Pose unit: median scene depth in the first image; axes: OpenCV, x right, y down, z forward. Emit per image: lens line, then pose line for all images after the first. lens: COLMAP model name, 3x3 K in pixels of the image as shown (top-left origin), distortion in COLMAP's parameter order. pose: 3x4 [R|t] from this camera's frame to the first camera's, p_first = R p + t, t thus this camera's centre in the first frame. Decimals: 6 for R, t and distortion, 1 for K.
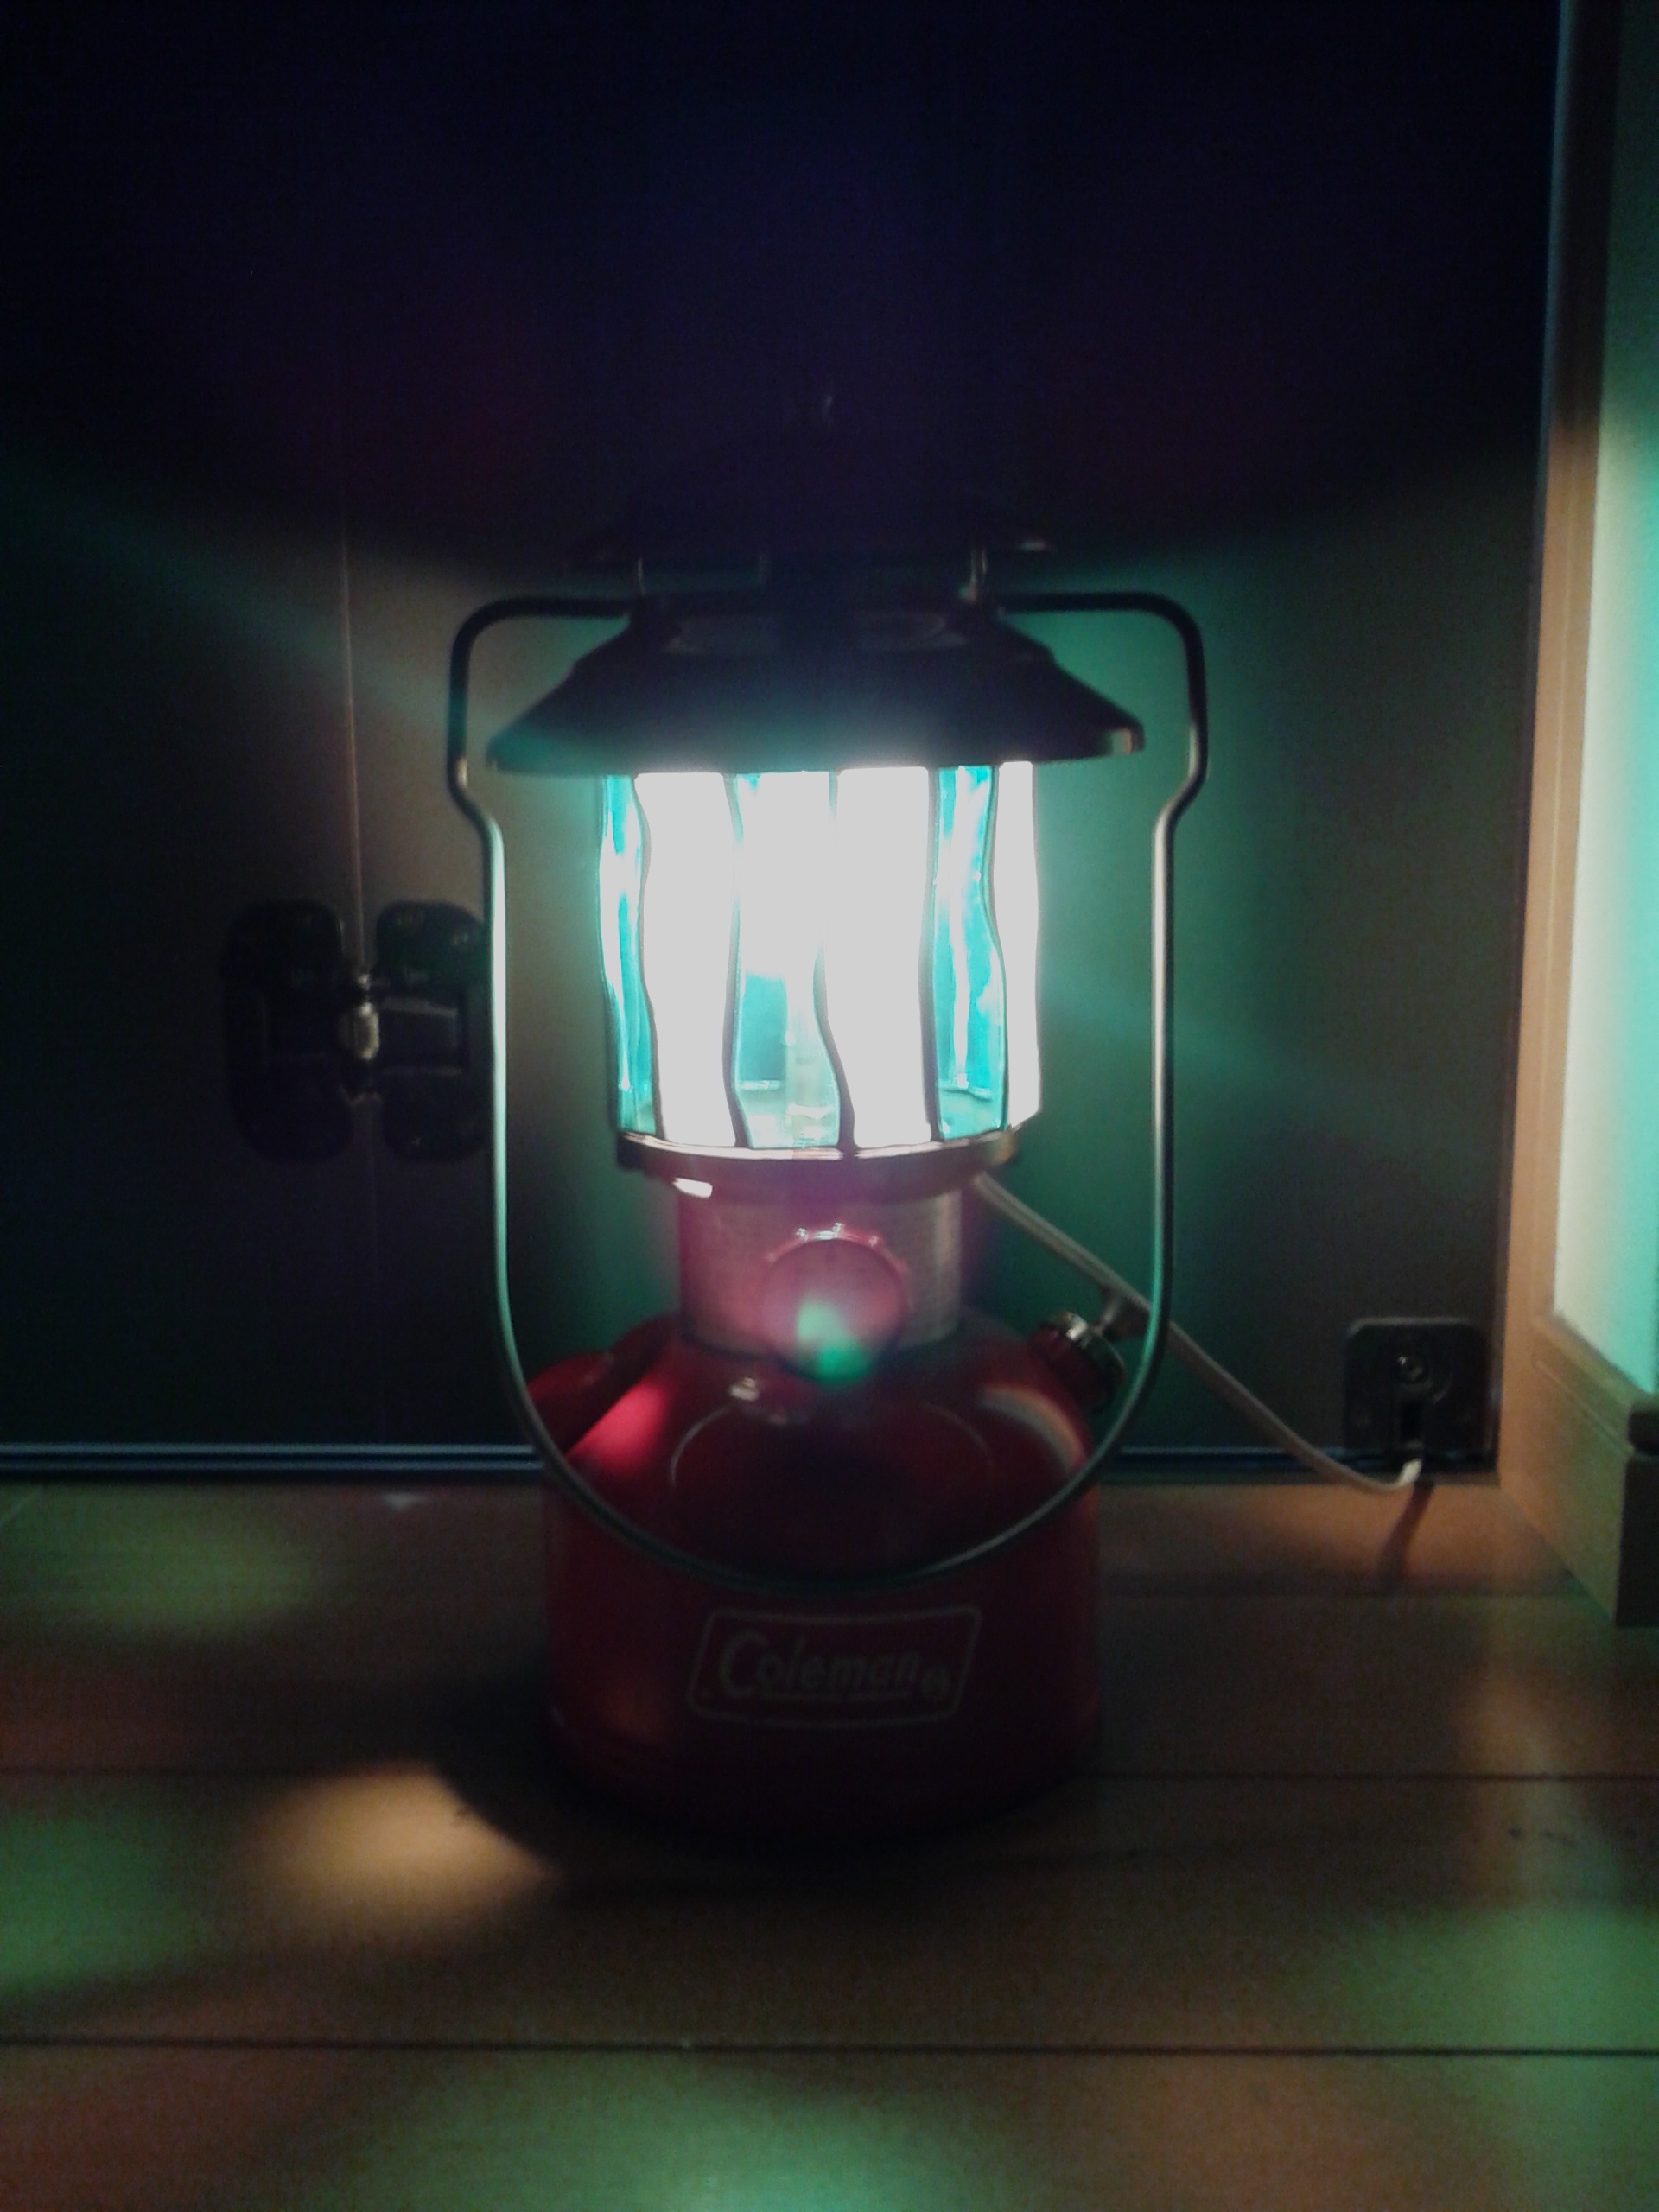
lens RADIAL K [[2029.3, 0, 829.5], [0, 2029.3, 1106.0], [0, 0, 1]] dist [-0.014997, 0.004474]
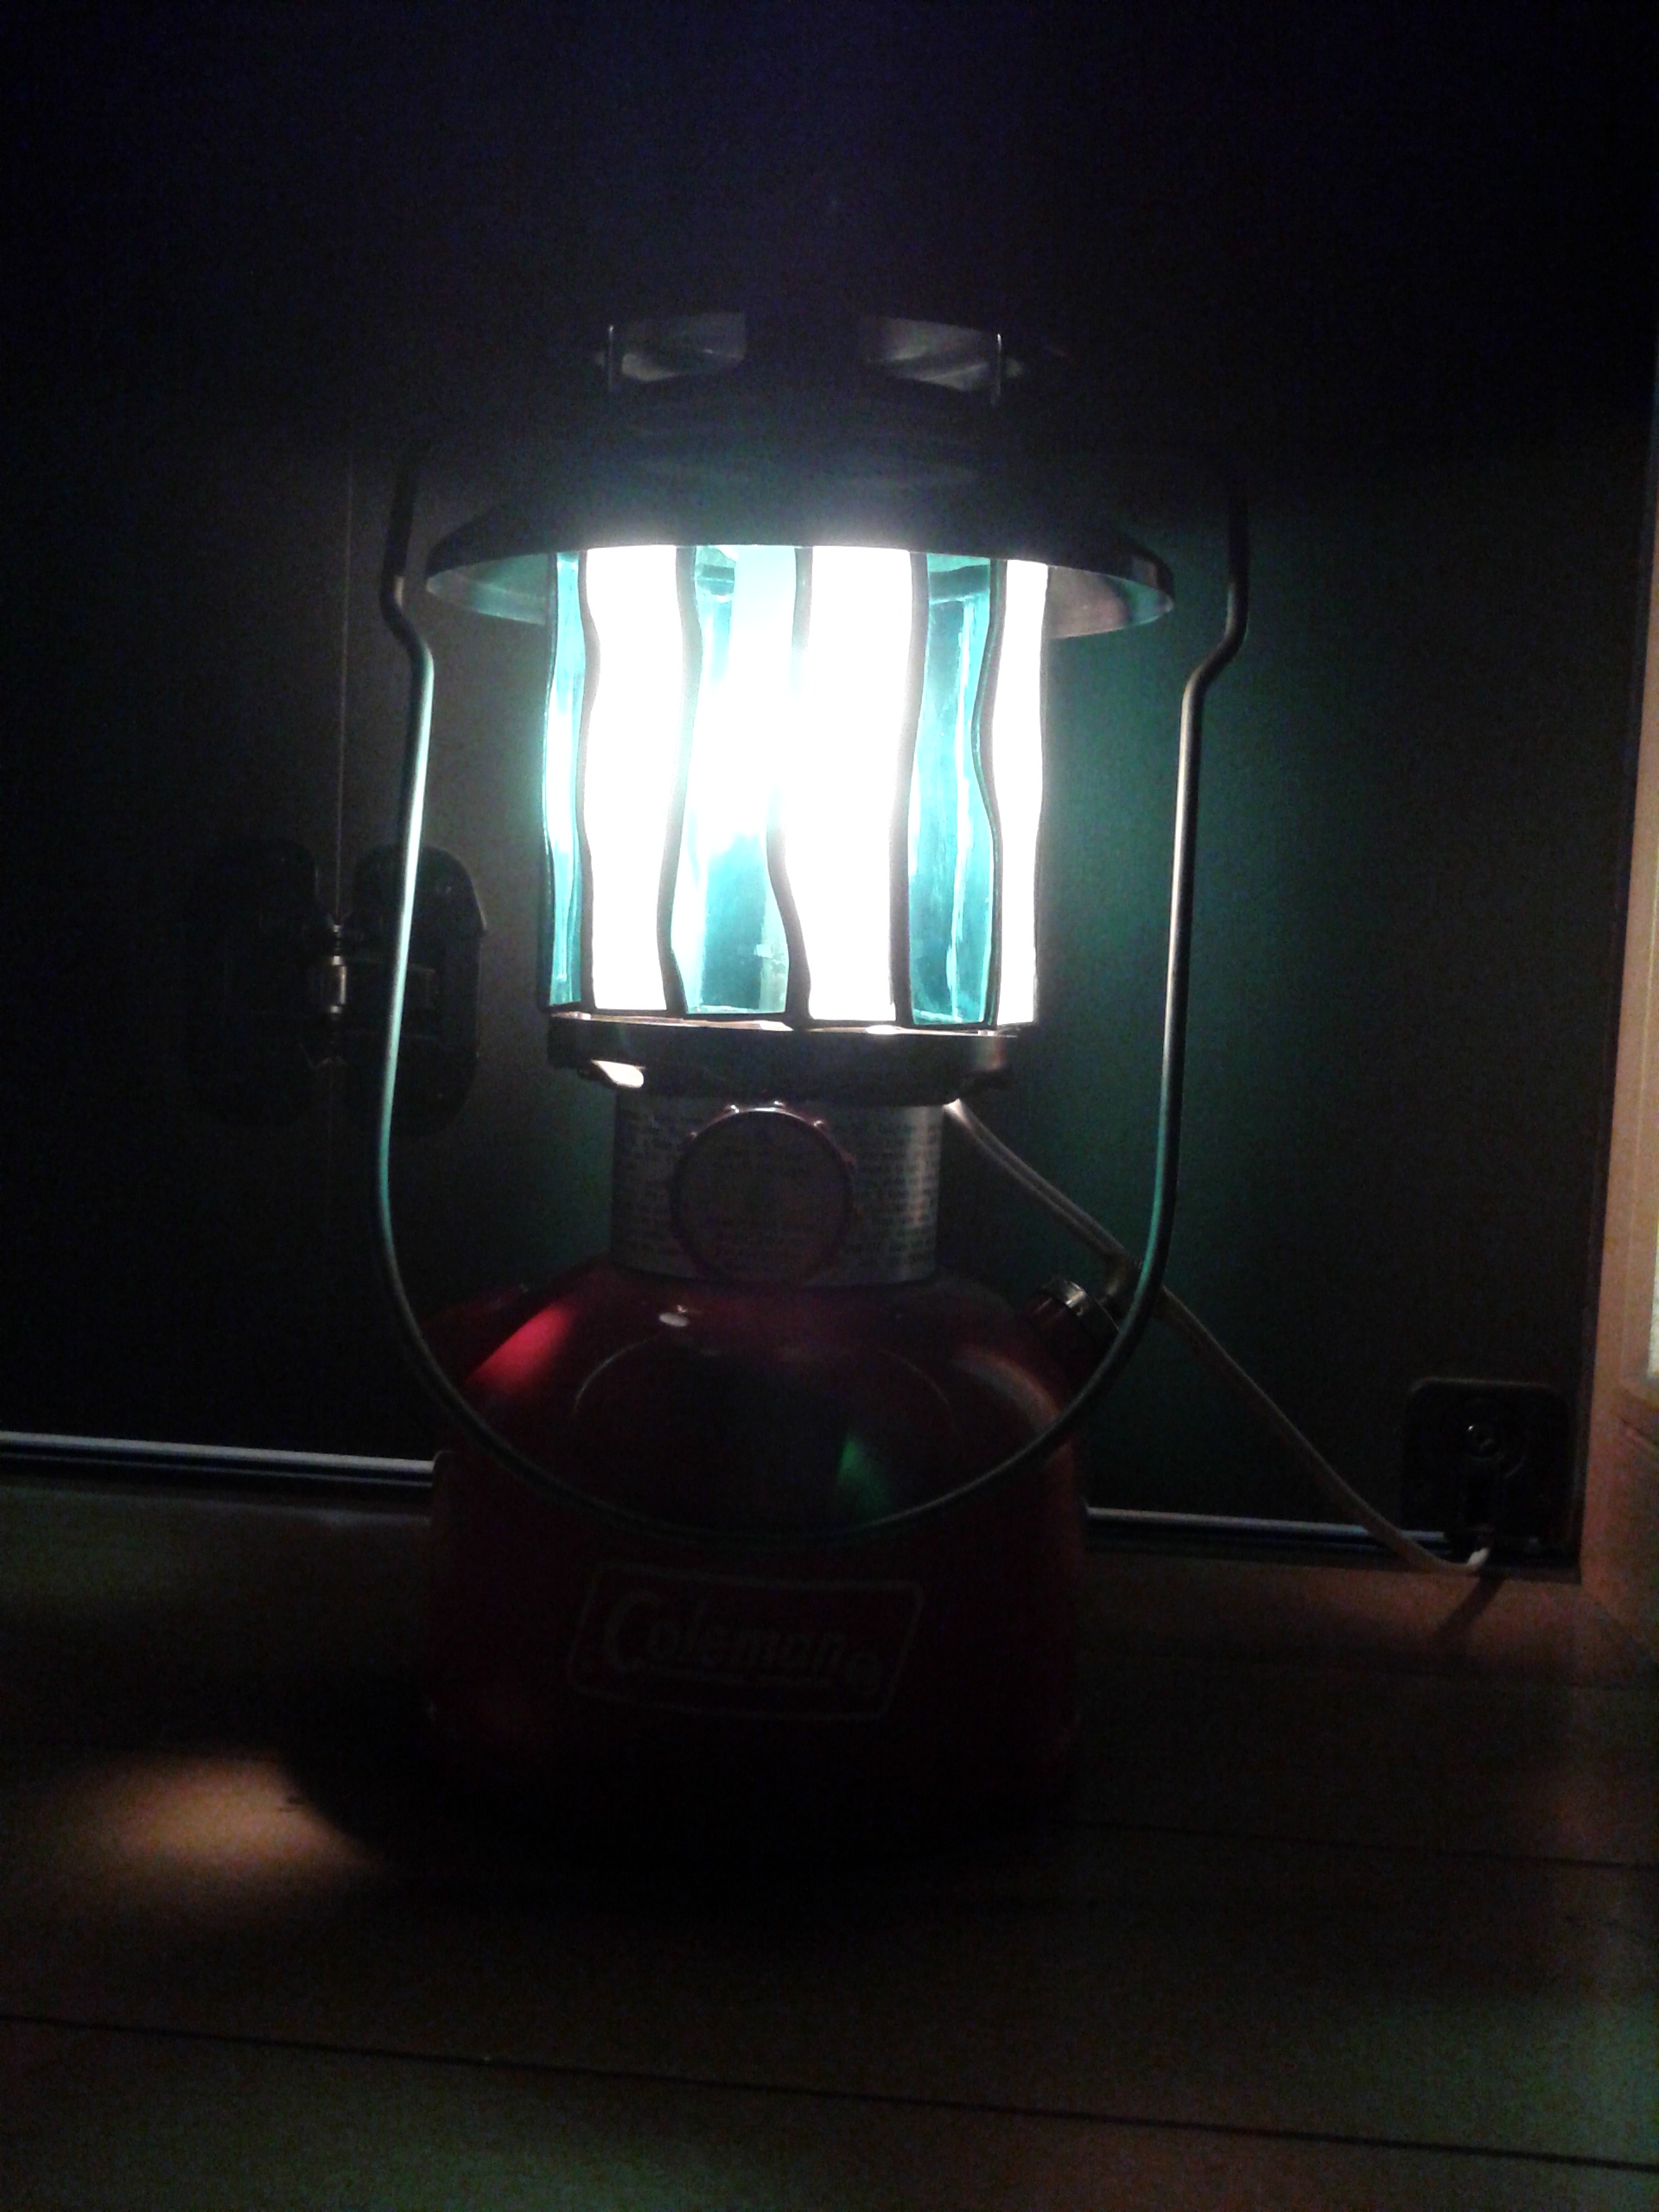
lens RADIAL K [[2029.3, 0, 829.5], [0, 2029.3, 1106.0], [0, 0, 1]] dist [-0.014997, 0.004474]
pose [[0.996704, 0.058403, -0.056299, 0.068231], [-0.064043, 0.992491, -0.104210, 0.136243], [0.049790, 0.107472, 0.992961, 0.148700]]
